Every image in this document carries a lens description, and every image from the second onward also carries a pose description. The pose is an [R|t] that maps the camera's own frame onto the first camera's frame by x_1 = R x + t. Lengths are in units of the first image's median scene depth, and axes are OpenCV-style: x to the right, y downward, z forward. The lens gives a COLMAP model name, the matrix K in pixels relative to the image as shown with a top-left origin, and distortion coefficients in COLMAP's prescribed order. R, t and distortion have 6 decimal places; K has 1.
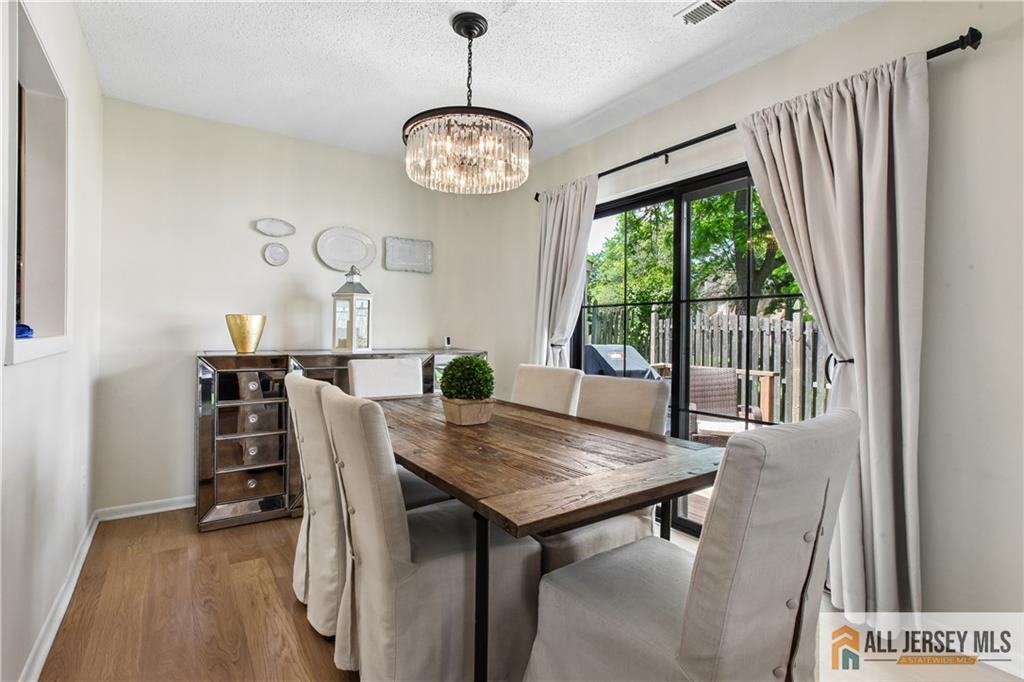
lens RADIAL K [[490.1, 0, 512.9], [0, 490.1, 334.6], [0, 0, 1]] dist [-0.028207, 0.018488]
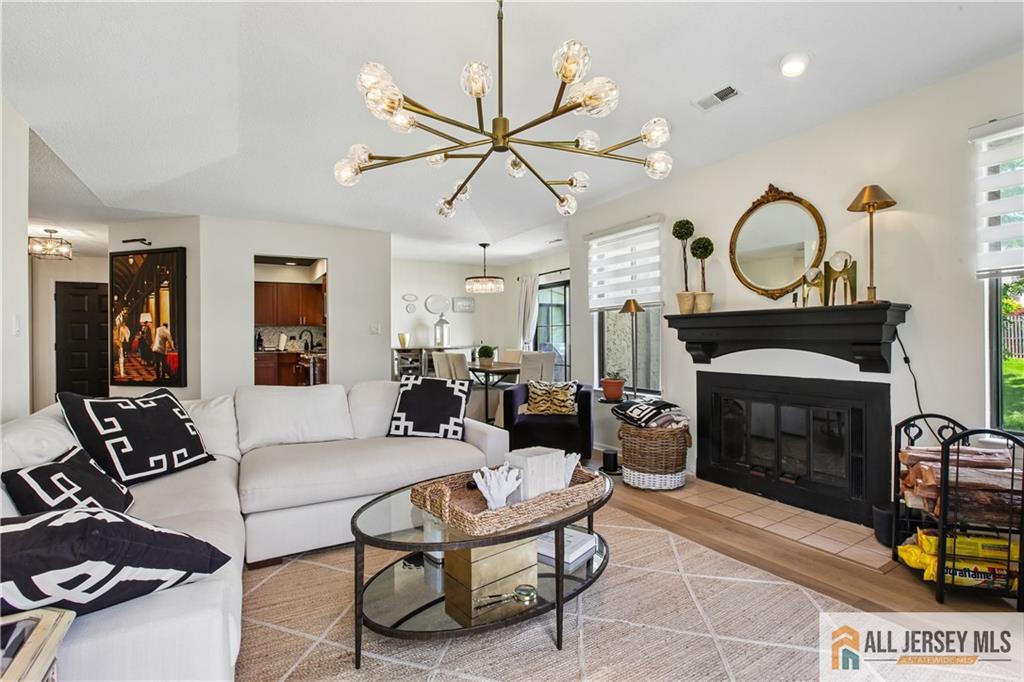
lens RADIAL K [[490.1, 0, 504.8], [0, 490.1, 339.9], [0, 0, 1]] dist [-0.028207, 0.018488]
pose [[0.995560, -0.020292, -0.091914, 0.219637], [0.020237, 0.999794, -0.001536, 0.008294], [0.091926, -0.000331, 0.995766, -1.478375]]
